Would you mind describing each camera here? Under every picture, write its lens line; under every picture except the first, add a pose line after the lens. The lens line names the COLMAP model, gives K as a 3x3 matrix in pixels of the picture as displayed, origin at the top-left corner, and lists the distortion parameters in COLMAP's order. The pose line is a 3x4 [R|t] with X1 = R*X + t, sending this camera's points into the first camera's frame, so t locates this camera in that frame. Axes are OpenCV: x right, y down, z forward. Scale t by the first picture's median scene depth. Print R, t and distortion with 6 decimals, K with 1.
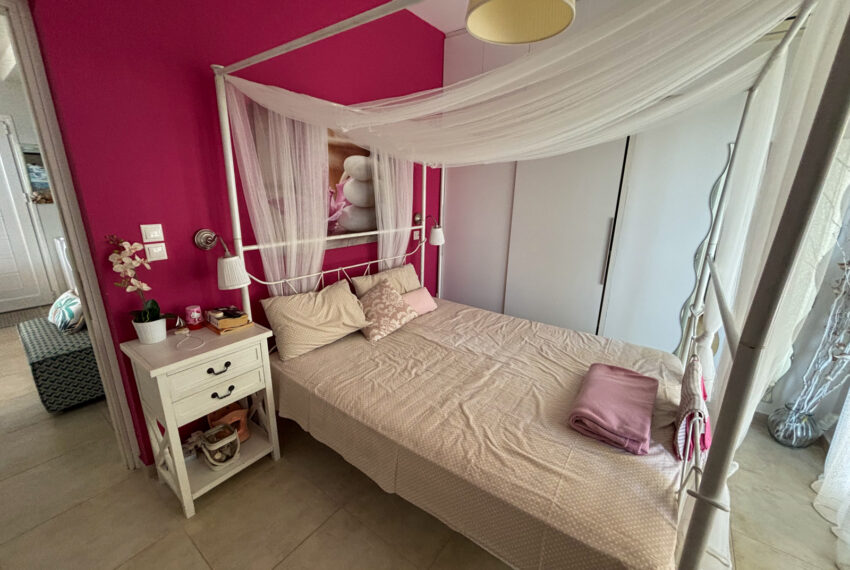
lens RADIAL K [[344.8, 0, 425.5], [0, 344.8, 283.8], [0, 0, 1]] dist [0.000855, -0.000007]
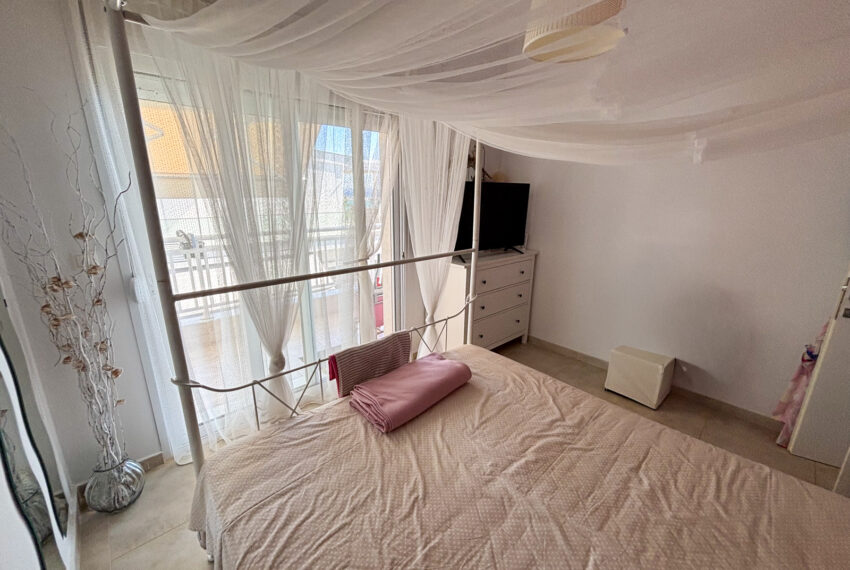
lens RADIAL K [[344.8, 0, 425.5], [0, 344.8, 283.8], [0, 0, 1]] dist [0.000855, -0.000007]
pose [[-0.982002, -0.080781, 0.170726, 0.257348], [0.017606, 0.860835, 0.508579, -0.355705], [-0.188051, 0.502431, -0.843919, 1.262199]]
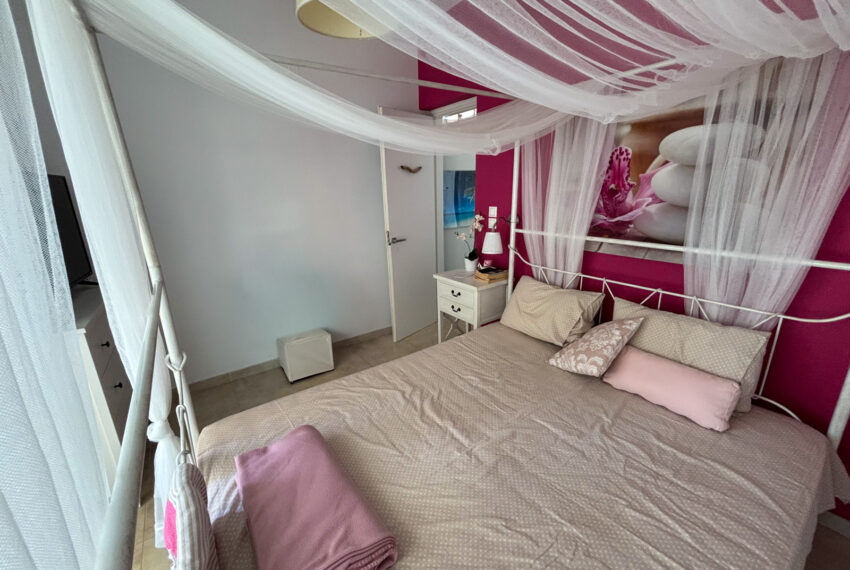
lens RADIAL K [[344.8, 0, 425.5], [0, 344.8, 283.8], [0, 0, 1]] dist [0.000855, -0.000007]
pose [[-0.310589, 0.252221, -0.916471, 0.704694], [-0.231855, 0.914930, 0.330372, -0.229192], [0.921834, 0.315098, -0.225689, 0.888754]]
